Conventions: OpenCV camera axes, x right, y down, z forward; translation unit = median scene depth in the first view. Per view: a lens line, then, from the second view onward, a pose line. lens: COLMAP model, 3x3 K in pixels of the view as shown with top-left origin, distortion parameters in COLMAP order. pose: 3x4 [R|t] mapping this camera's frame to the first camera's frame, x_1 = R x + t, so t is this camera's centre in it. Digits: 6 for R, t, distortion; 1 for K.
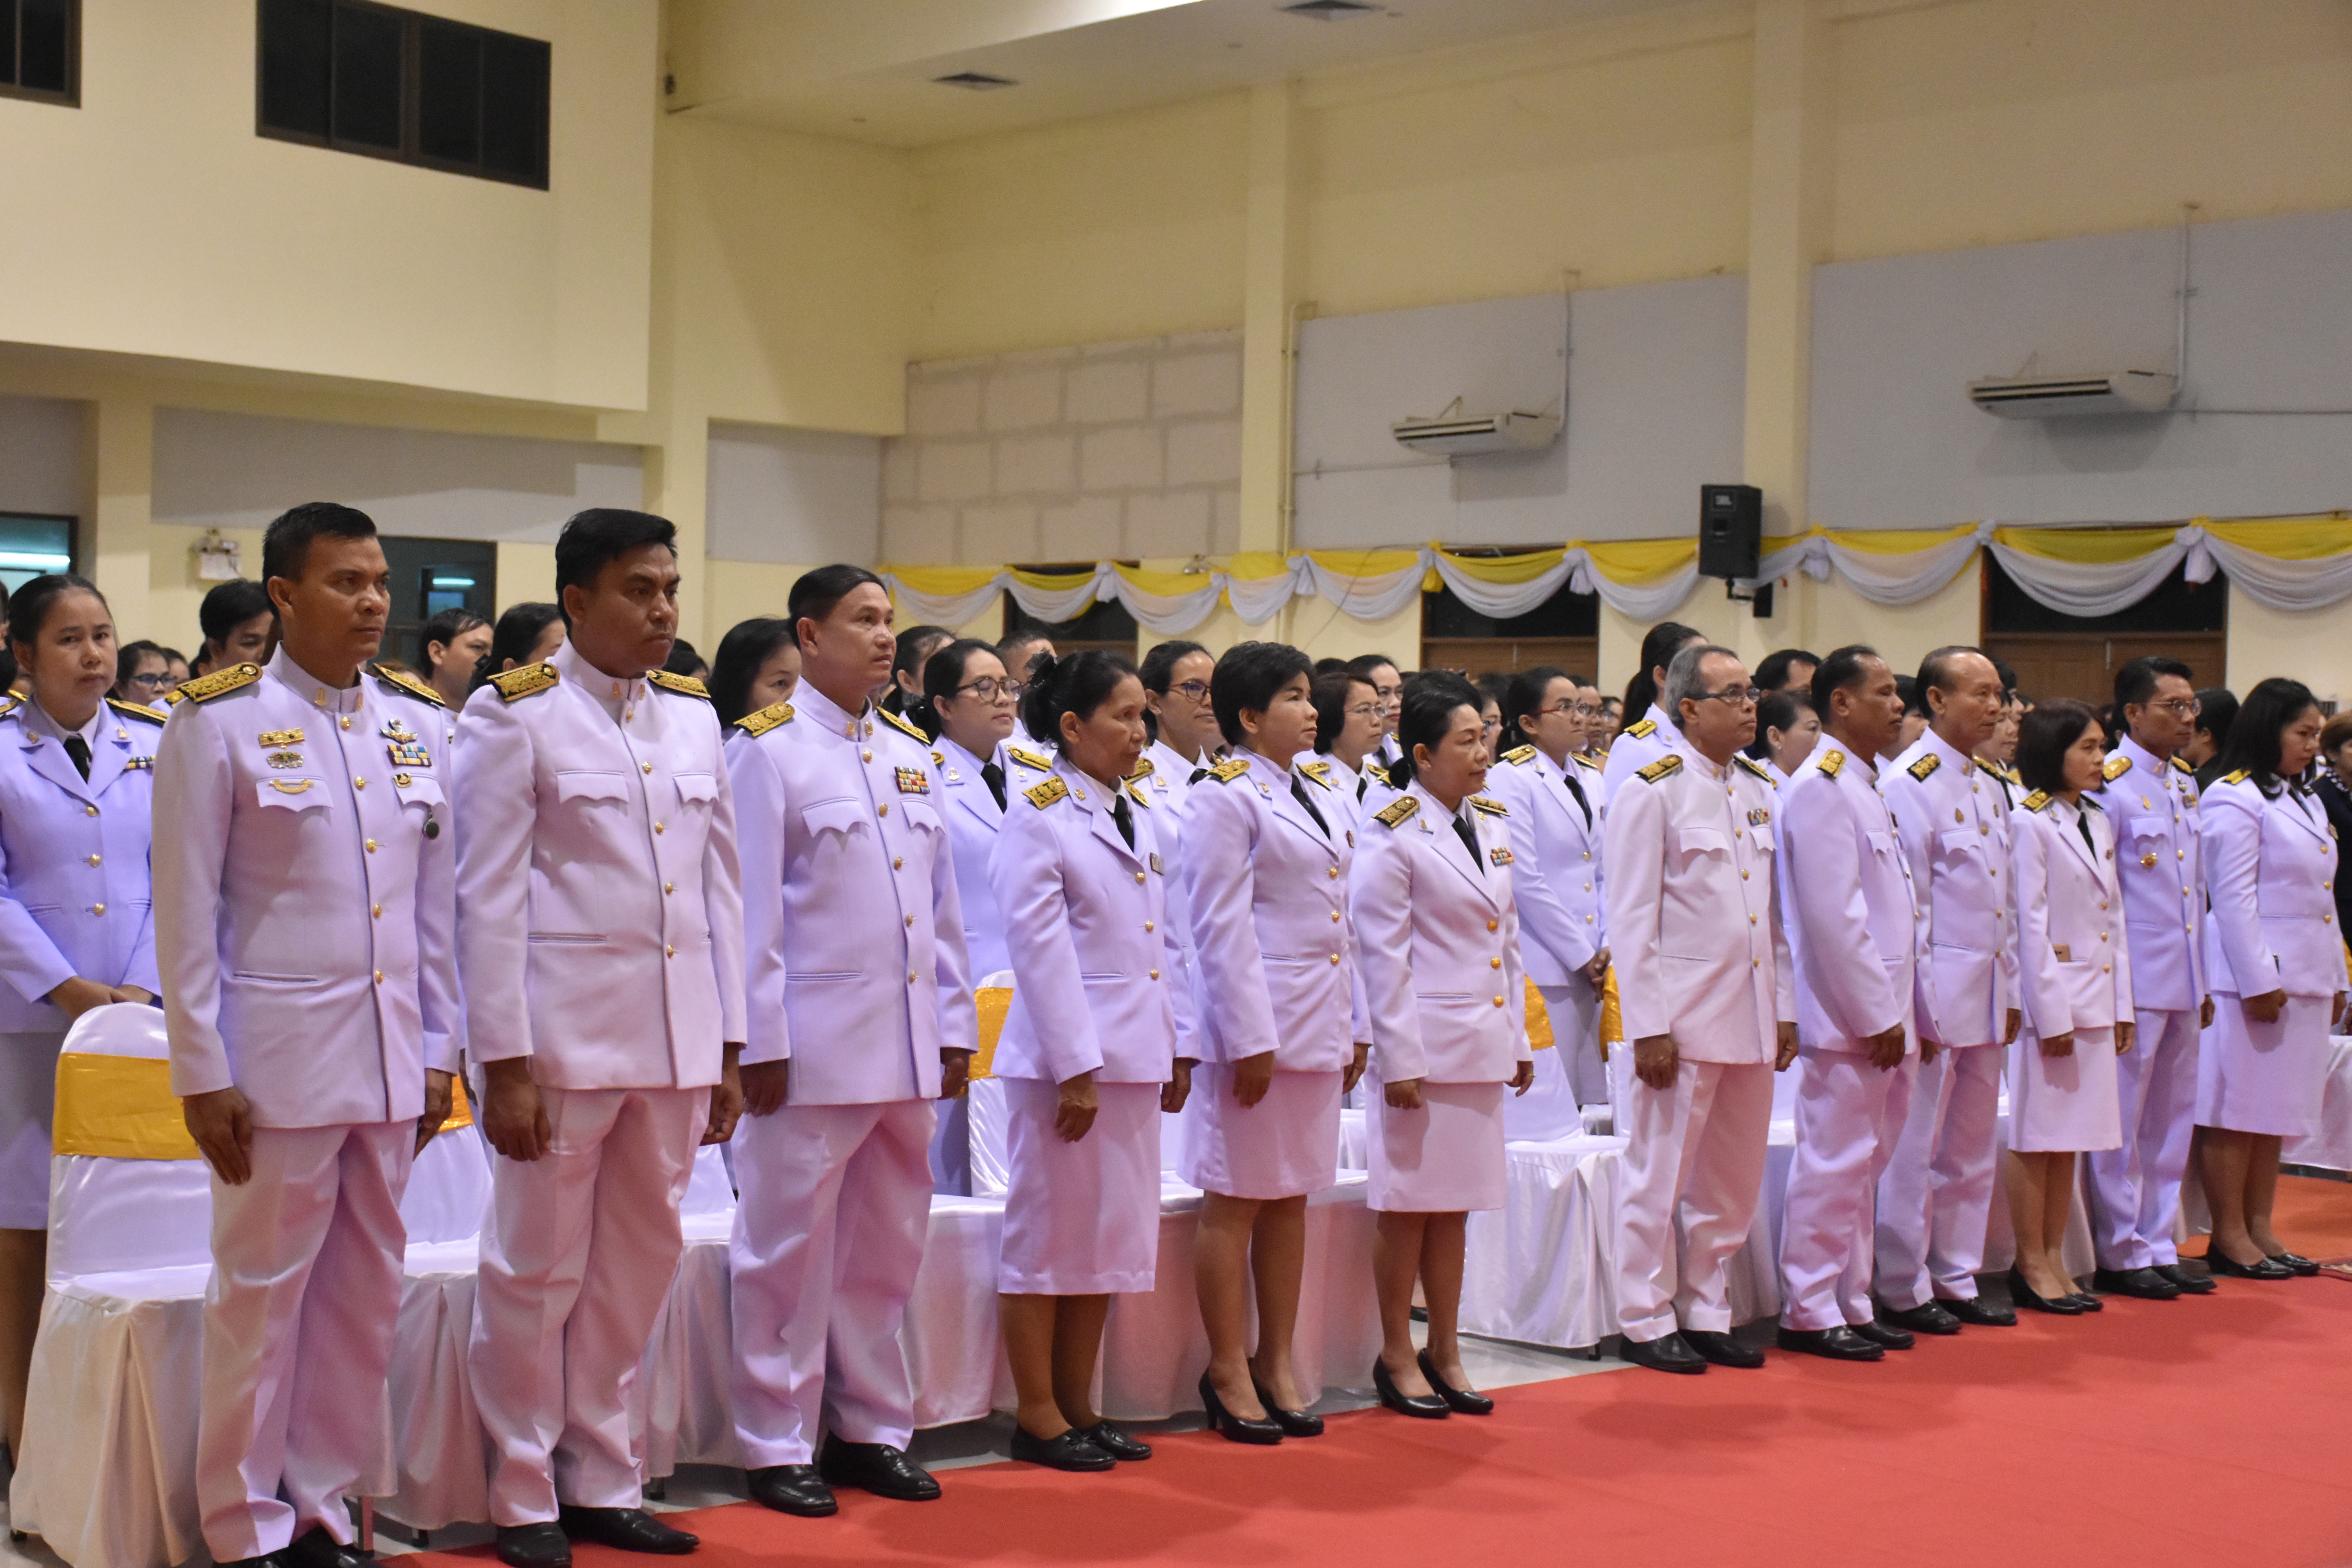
lens RADIAL K [[3545.8, 0, 1176.0], [0, 3545.8, 784.0], [0, 0, 1]] dist [-0.001850, -0.026713]
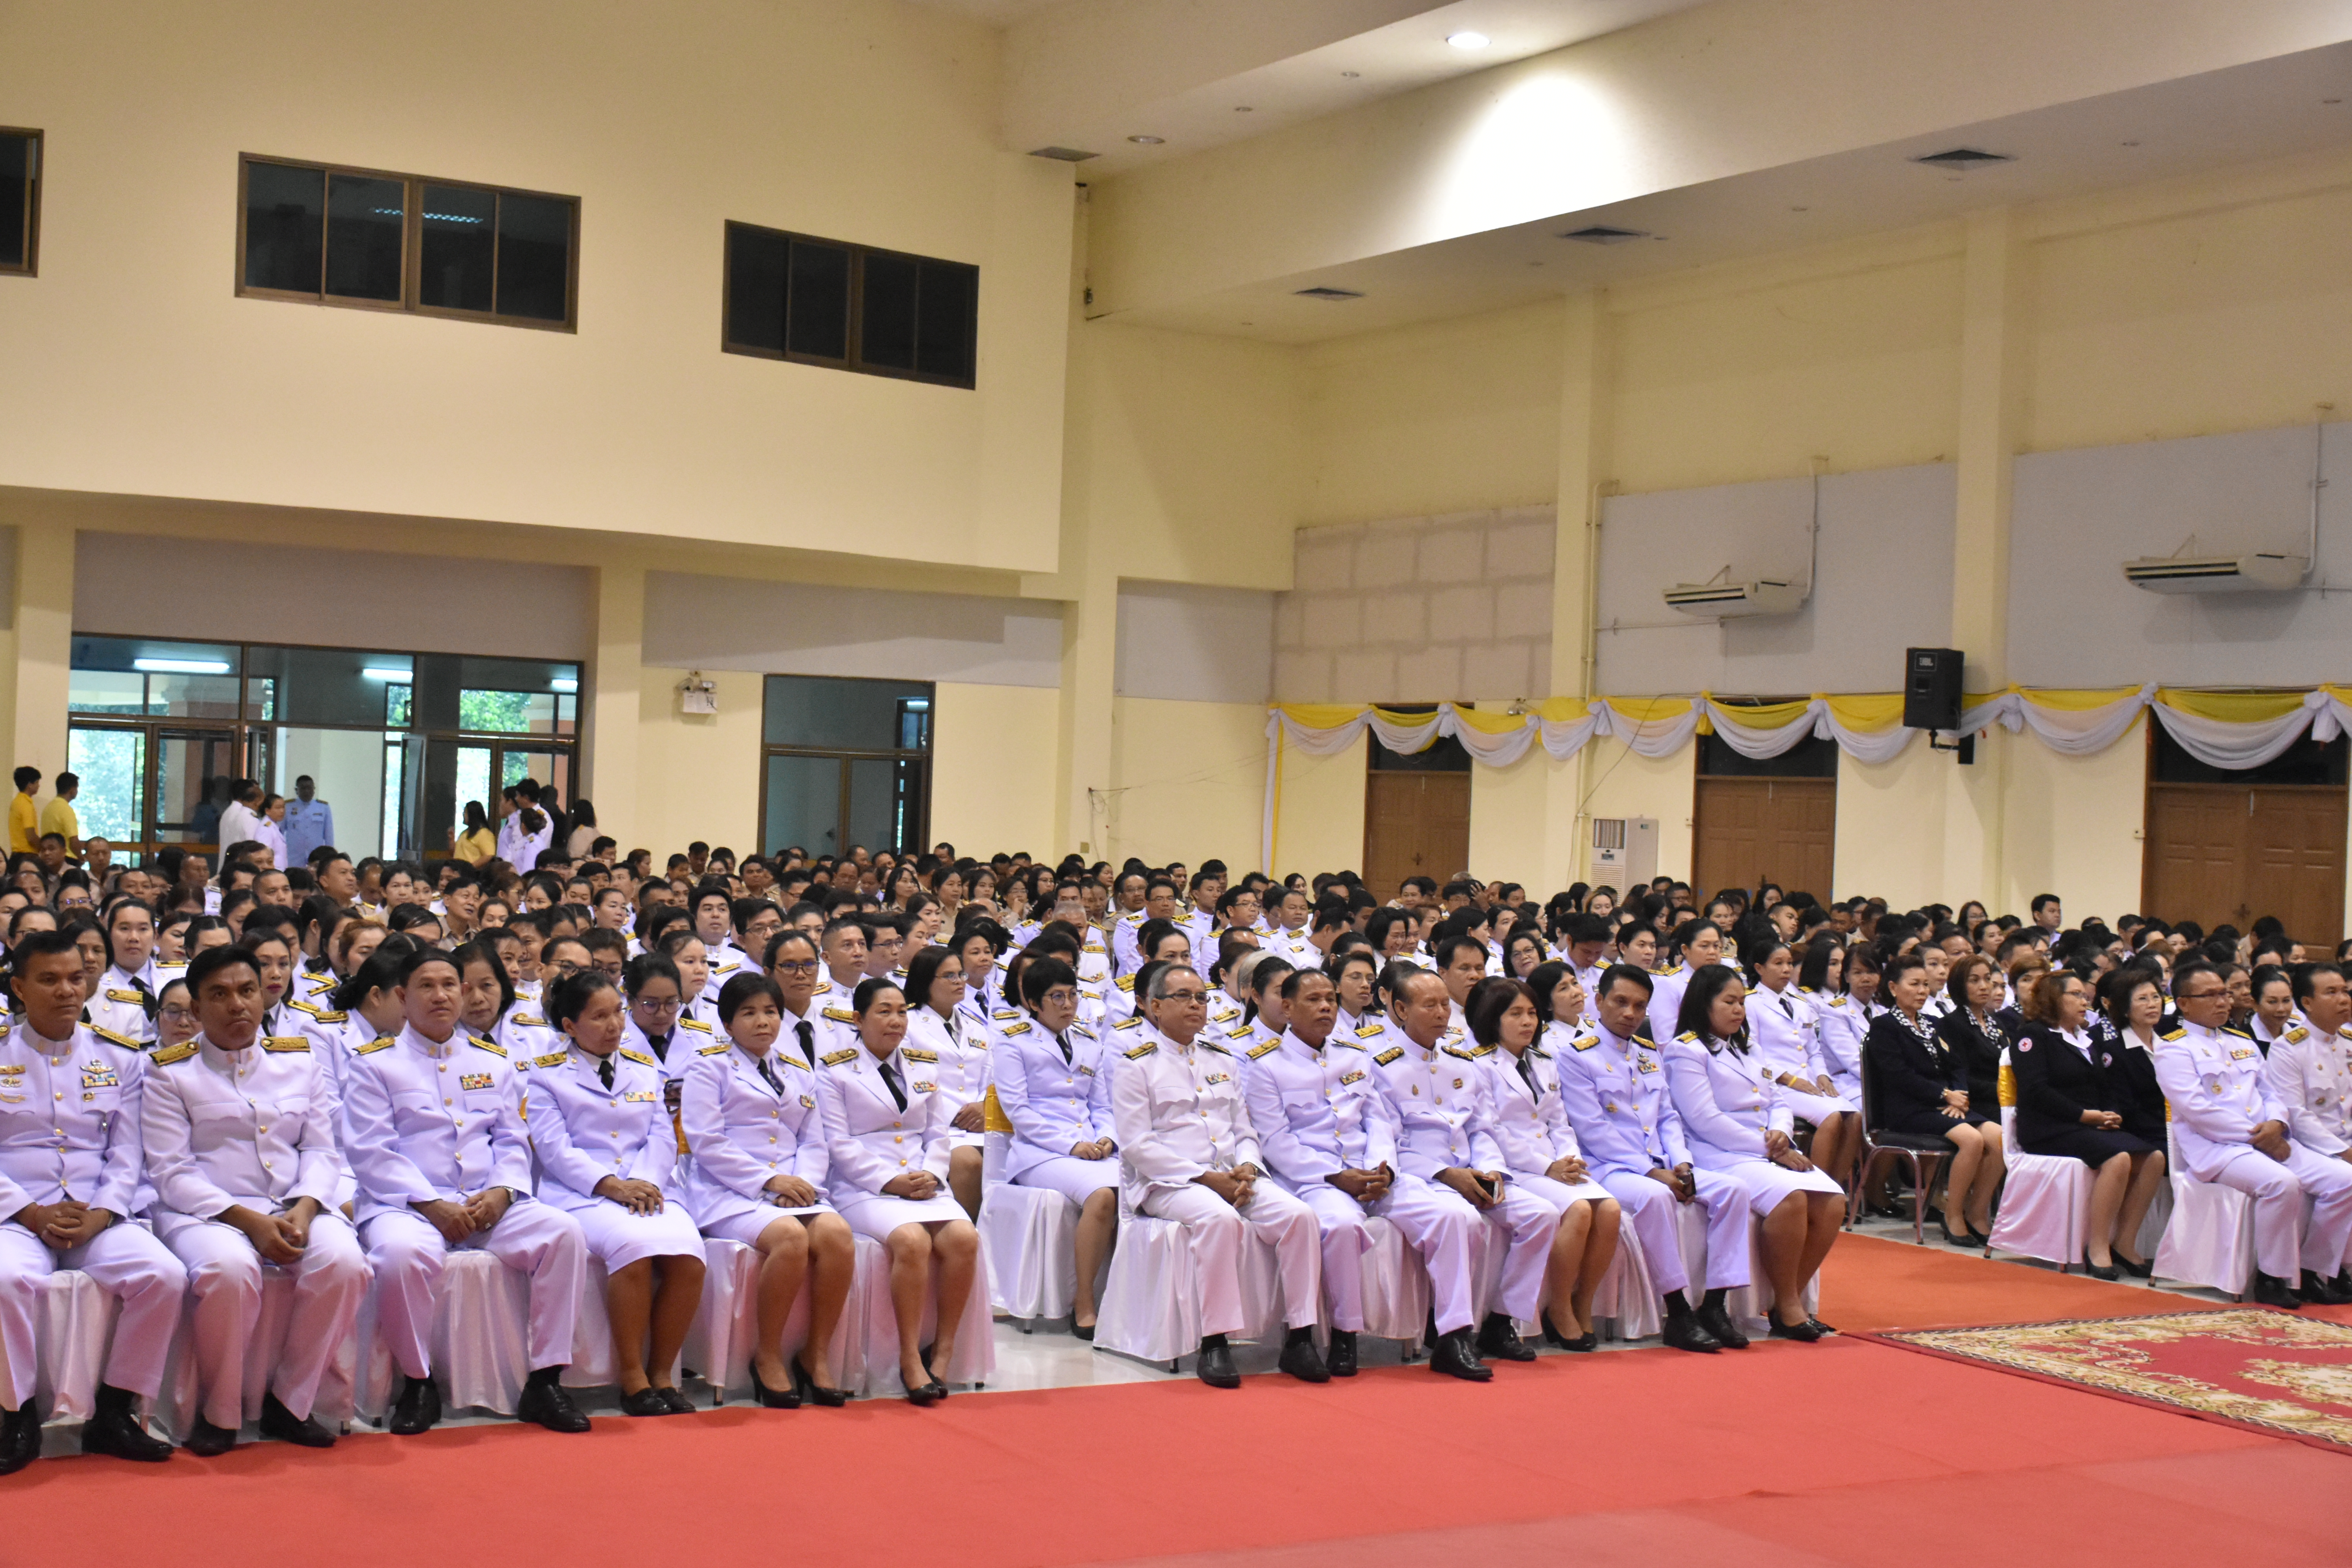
lens RADIAL K [[3267.1, 0, 1176.0], [0, 3267.1, 784.0], [0, 0, 1]] dist [-0.004725, 0.002321]
pose [[0.982668, 0.013522, -0.184883, 0.098058], [-0.018431, 0.999521, -0.024860, -0.008842], [0.184458, 0.027837, 0.982446, -0.066521]]
